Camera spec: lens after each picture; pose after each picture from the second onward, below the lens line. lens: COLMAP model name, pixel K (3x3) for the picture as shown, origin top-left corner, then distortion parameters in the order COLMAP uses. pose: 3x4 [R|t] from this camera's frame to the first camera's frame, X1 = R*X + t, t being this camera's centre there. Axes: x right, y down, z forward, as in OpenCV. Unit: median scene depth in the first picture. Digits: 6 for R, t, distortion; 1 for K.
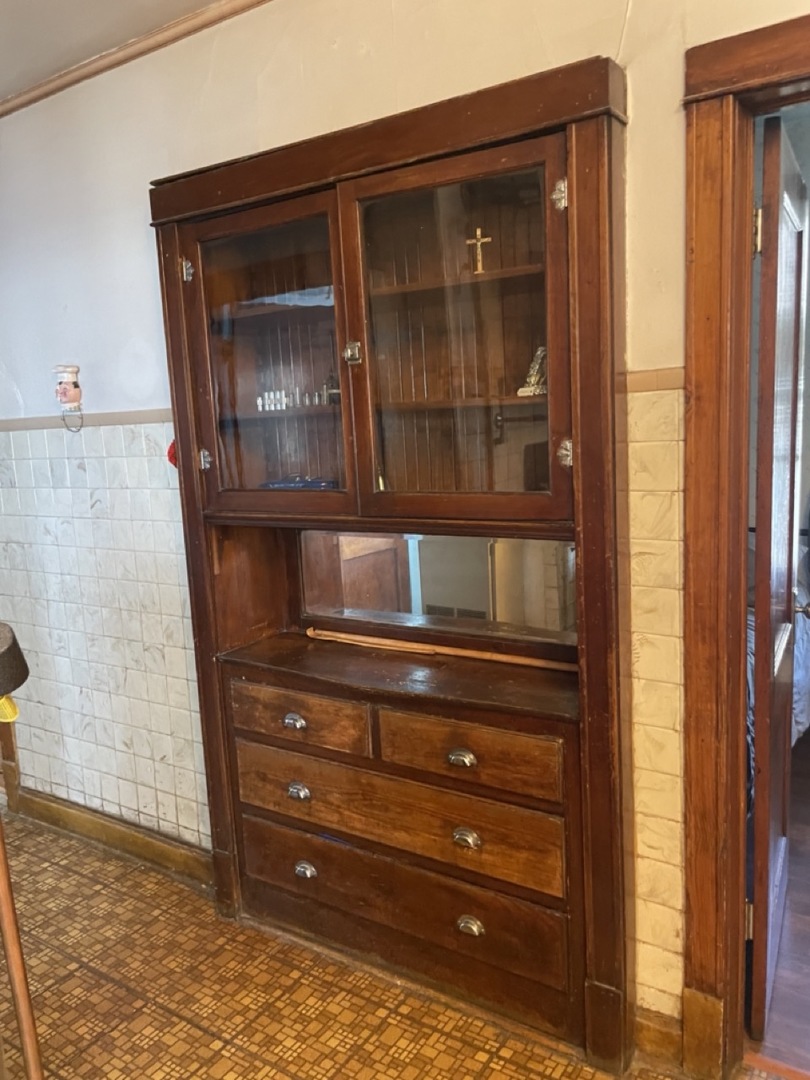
lens RADIAL K [[814.6, 0, 406.2], [0, 814.6, 531.4], [0, 0, 1]] dist [0.081479, -0.112253]
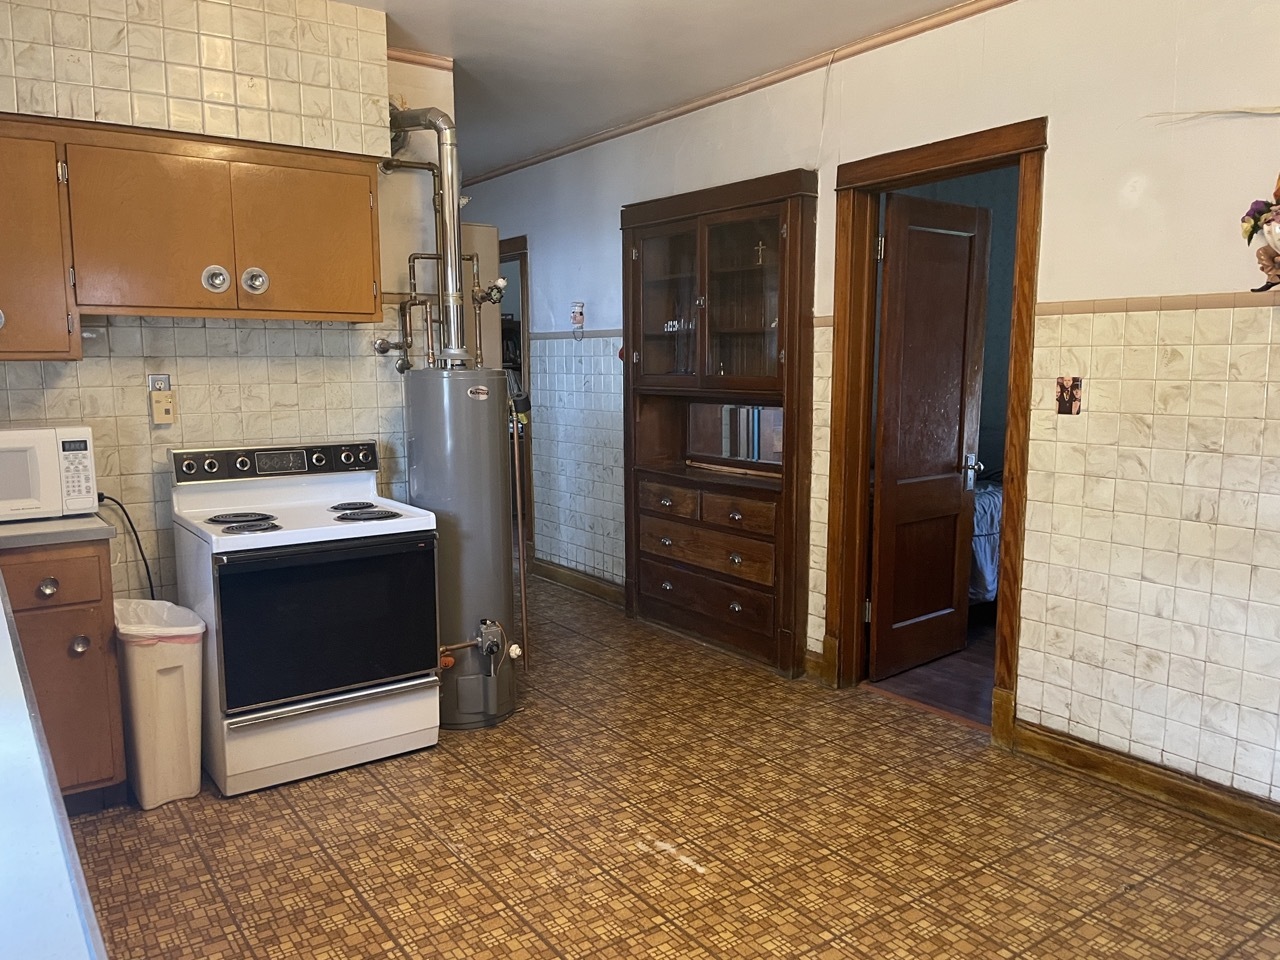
lens RADIAL K [[965.4, 0, 643.4], [0, 965.4, 496.2], [0, 0, 1]] dist [0.081479, -0.112253]
pose [[0.930780, 0.096625, -0.352579, 0.561998], [-0.092307, 0.995306, 0.029082, 0.157180], [0.353734, 0.005477, 0.935330, -1.012750]]
